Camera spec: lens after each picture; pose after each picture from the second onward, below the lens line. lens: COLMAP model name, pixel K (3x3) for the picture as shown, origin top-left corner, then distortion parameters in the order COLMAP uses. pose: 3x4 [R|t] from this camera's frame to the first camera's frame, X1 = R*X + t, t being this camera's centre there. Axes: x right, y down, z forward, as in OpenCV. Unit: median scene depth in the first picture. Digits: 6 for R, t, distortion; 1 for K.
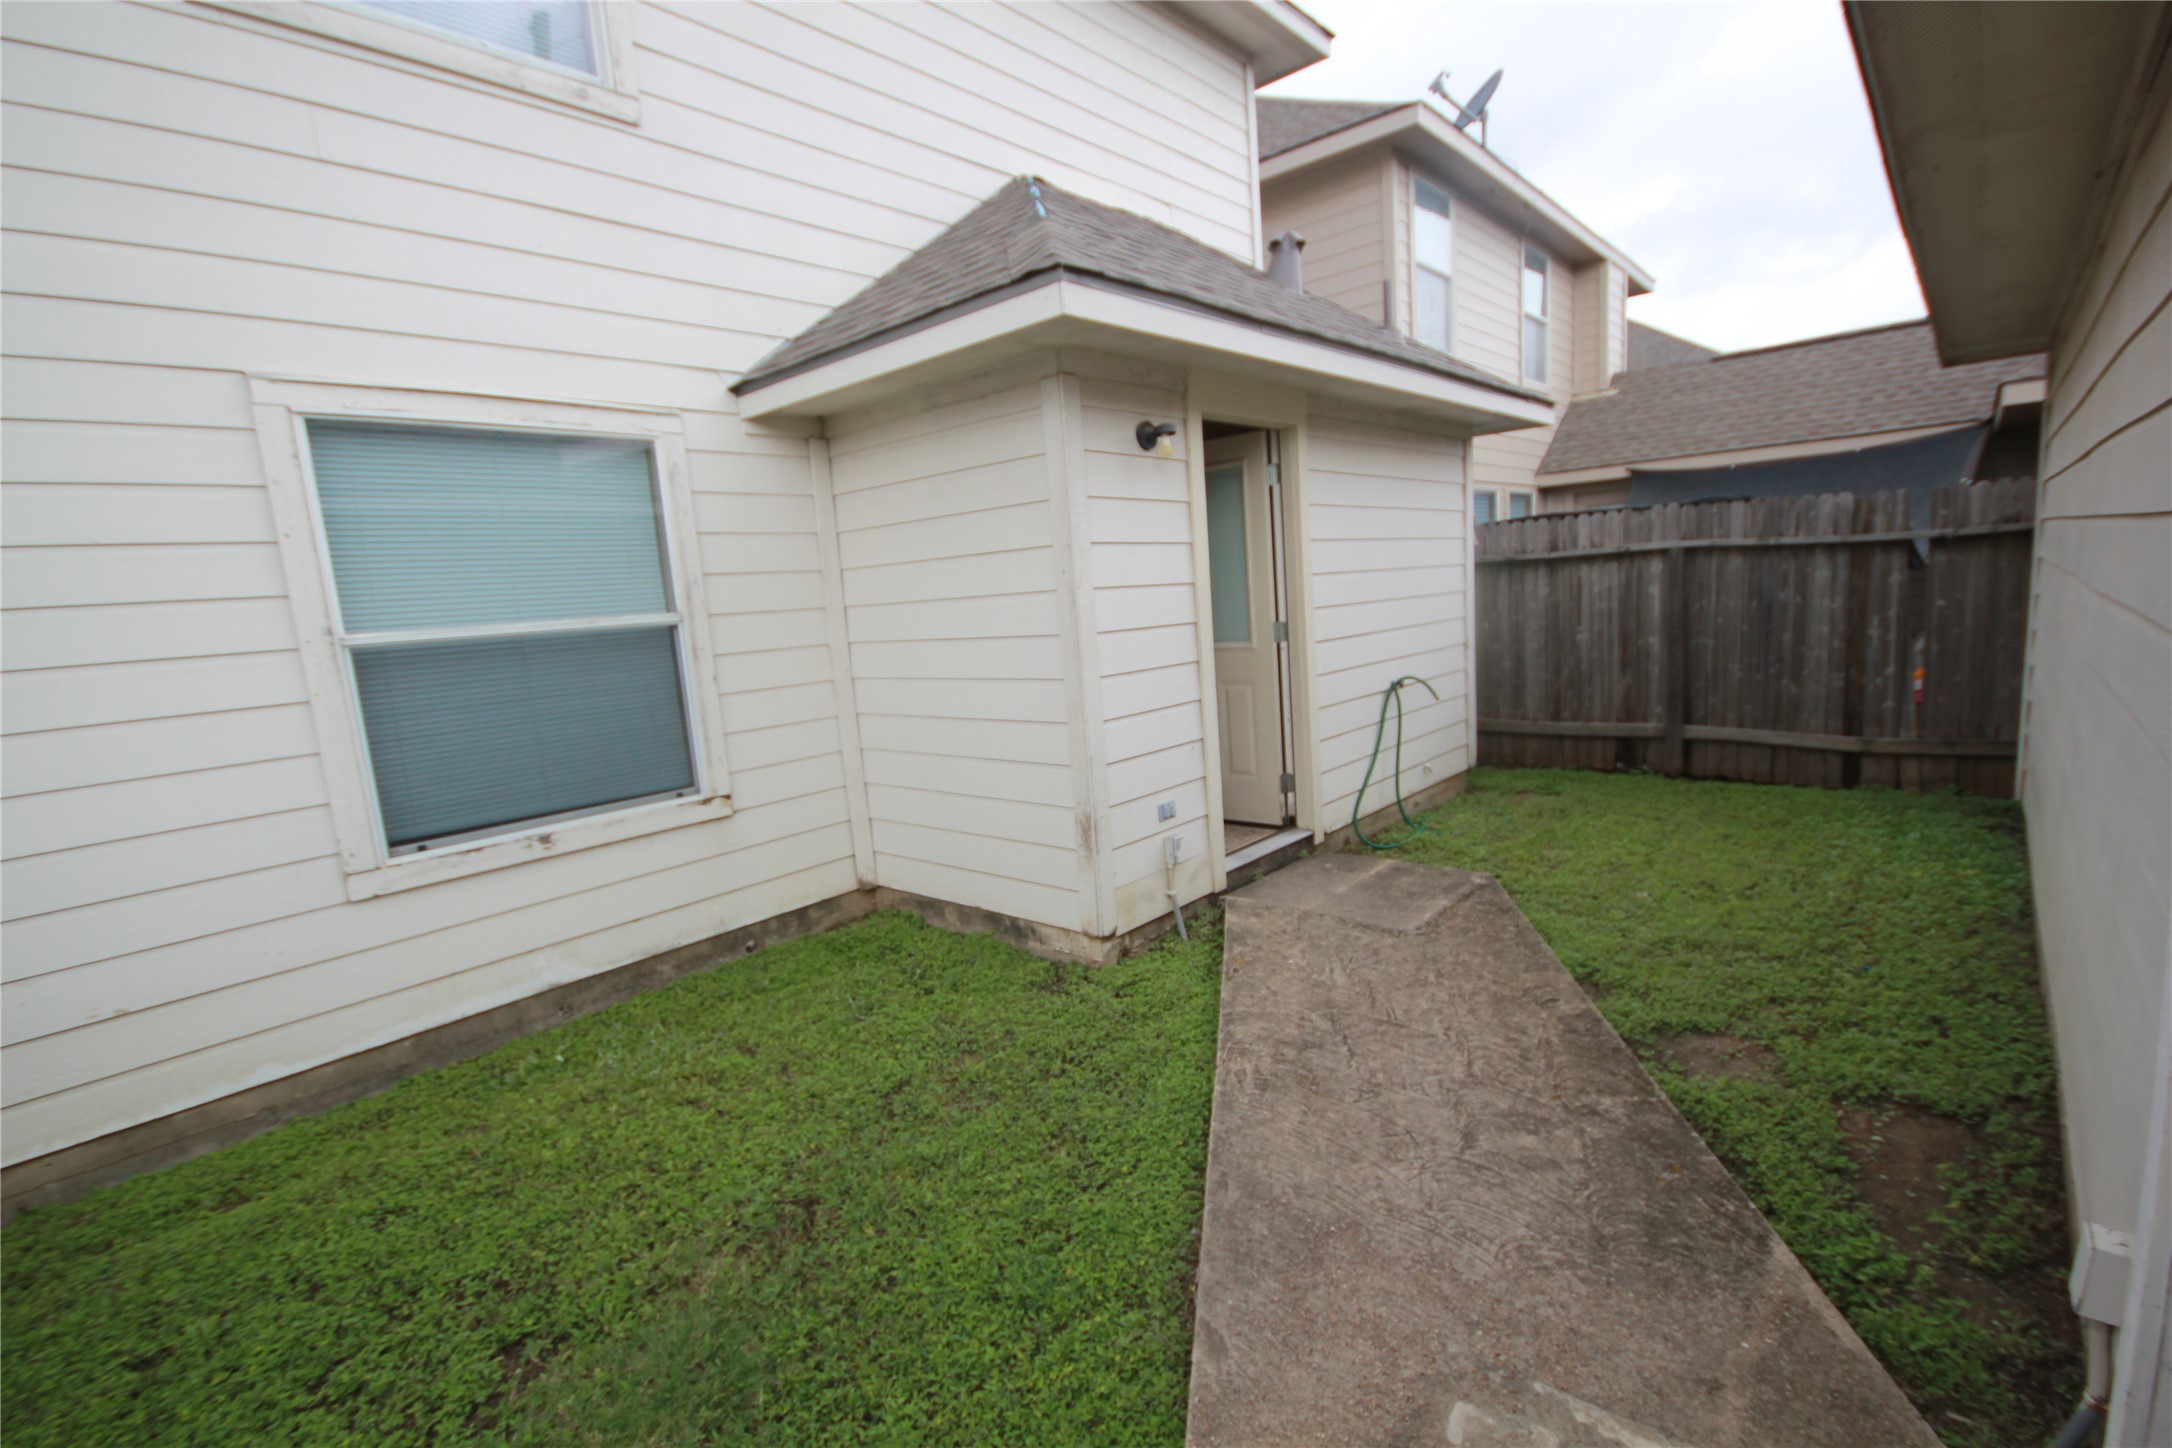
lens RADIAL K [[1001.4, 0, 1077.2], [0, 1001.4, 734.5], [0, 0, 1]] dist [-0.002299, -0.007118]
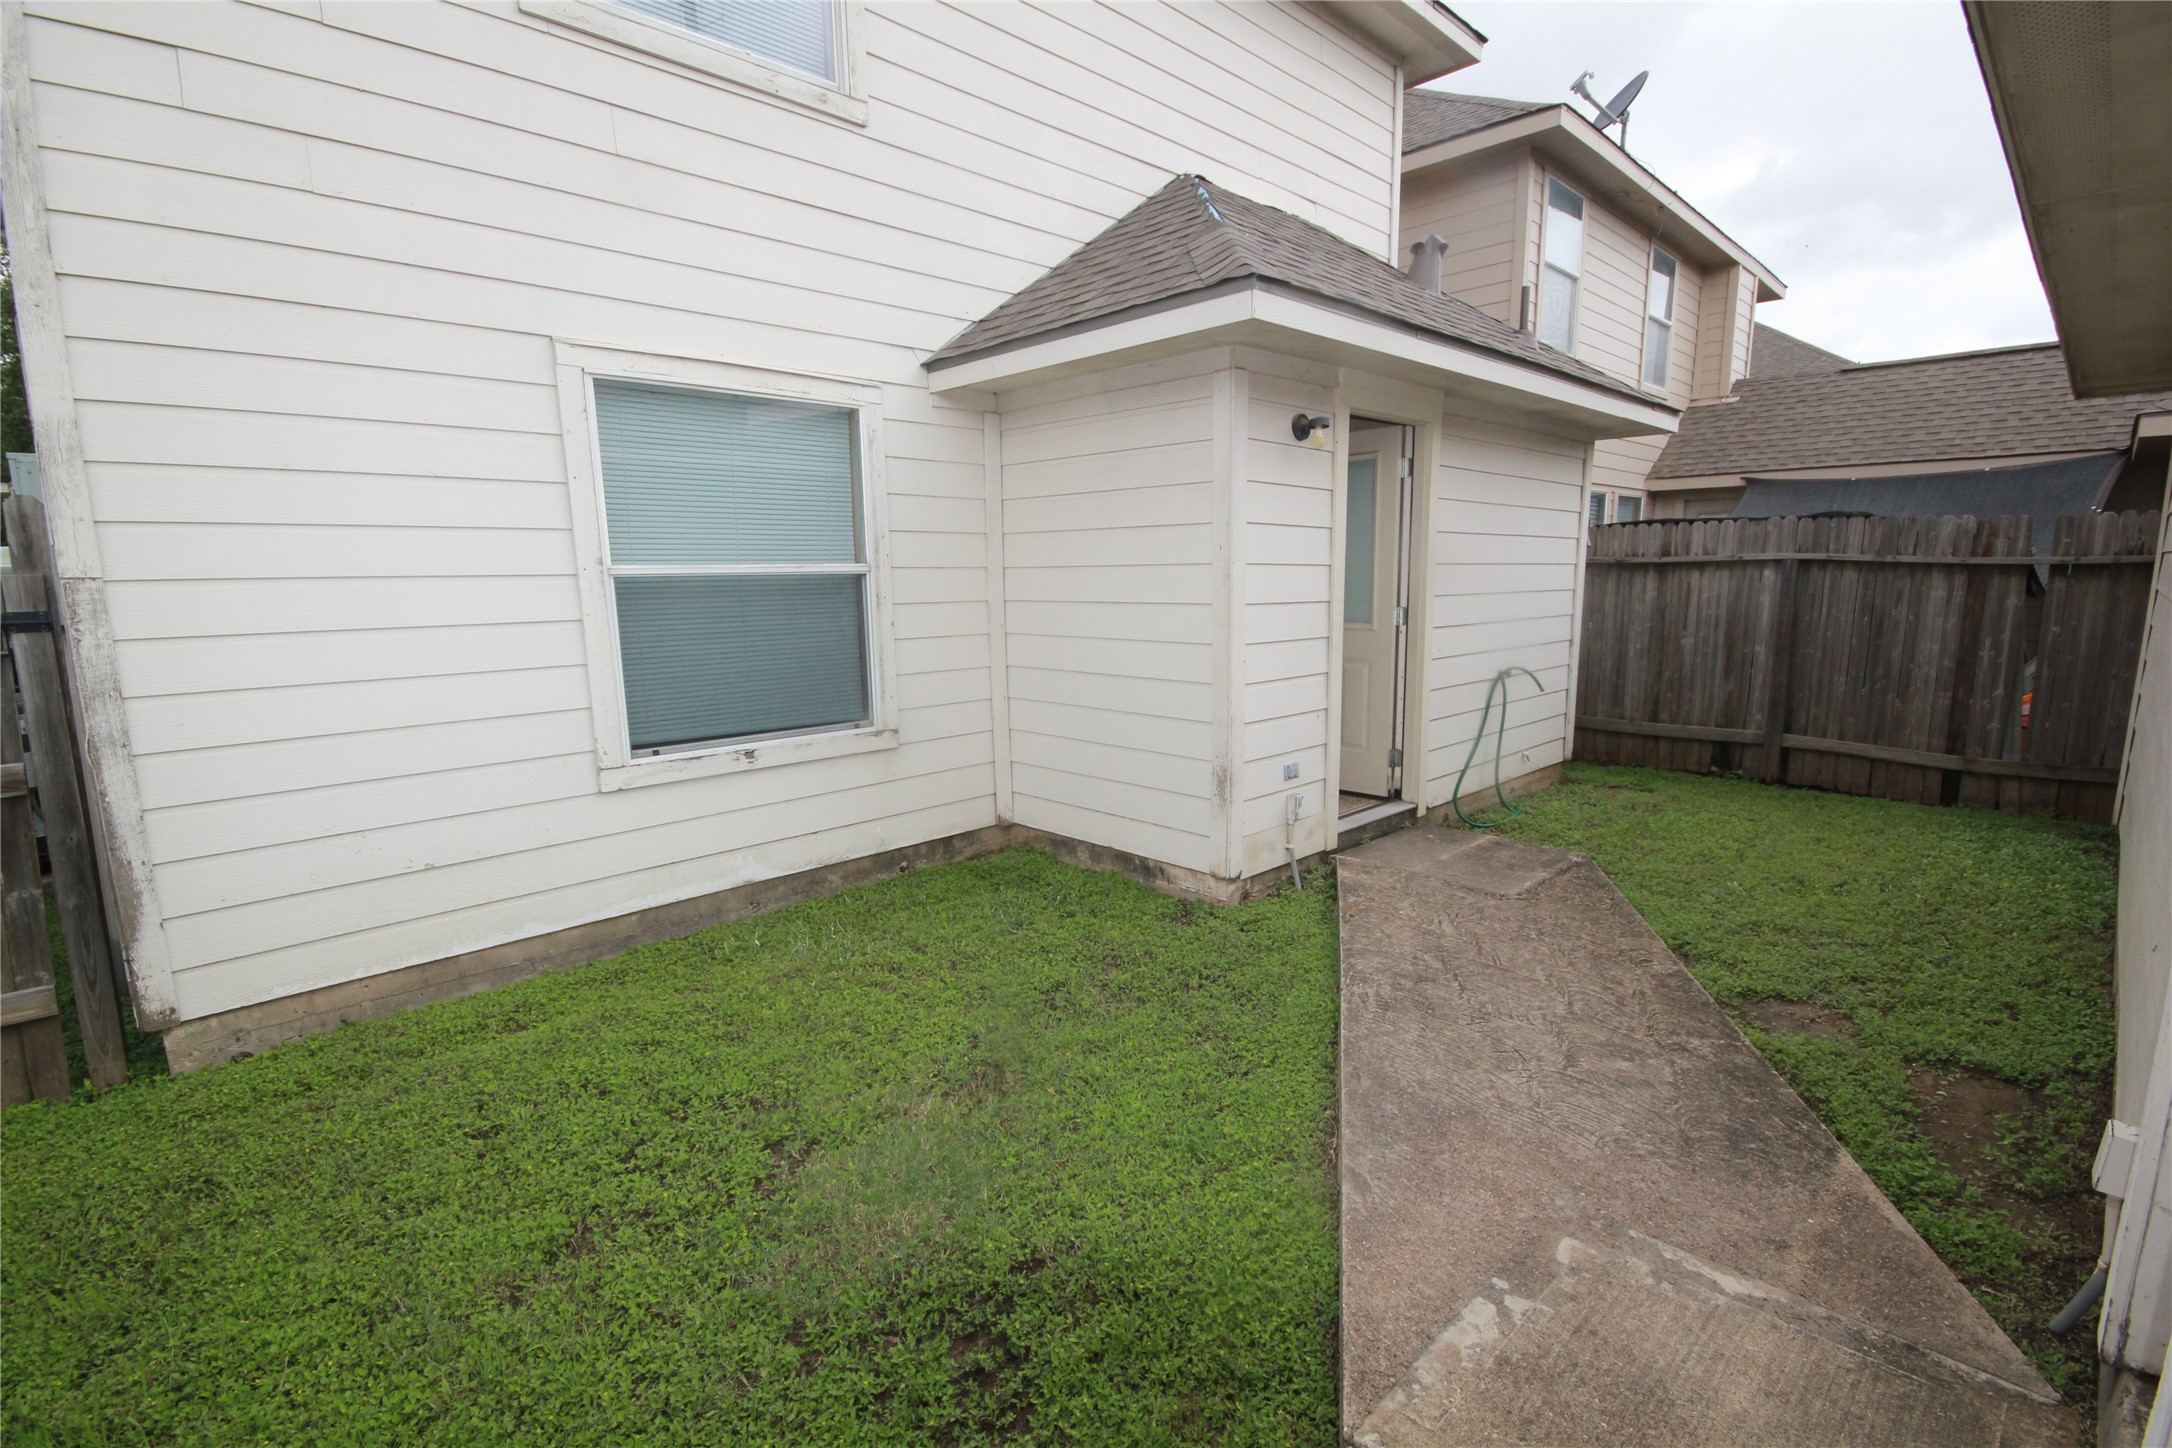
lens RADIAL K [[1001.4, 0, 1079.0], [0, 1001.4, 732.9], [0, 0, 1]] dist [-0.002299, -0.007118]
pose [[0.995594, 0.069490, -0.062961, -0.084518], [-0.068116, 0.997395, 0.023721, 0.027088], [0.064445, -0.019328, 0.997734, -0.119534]]
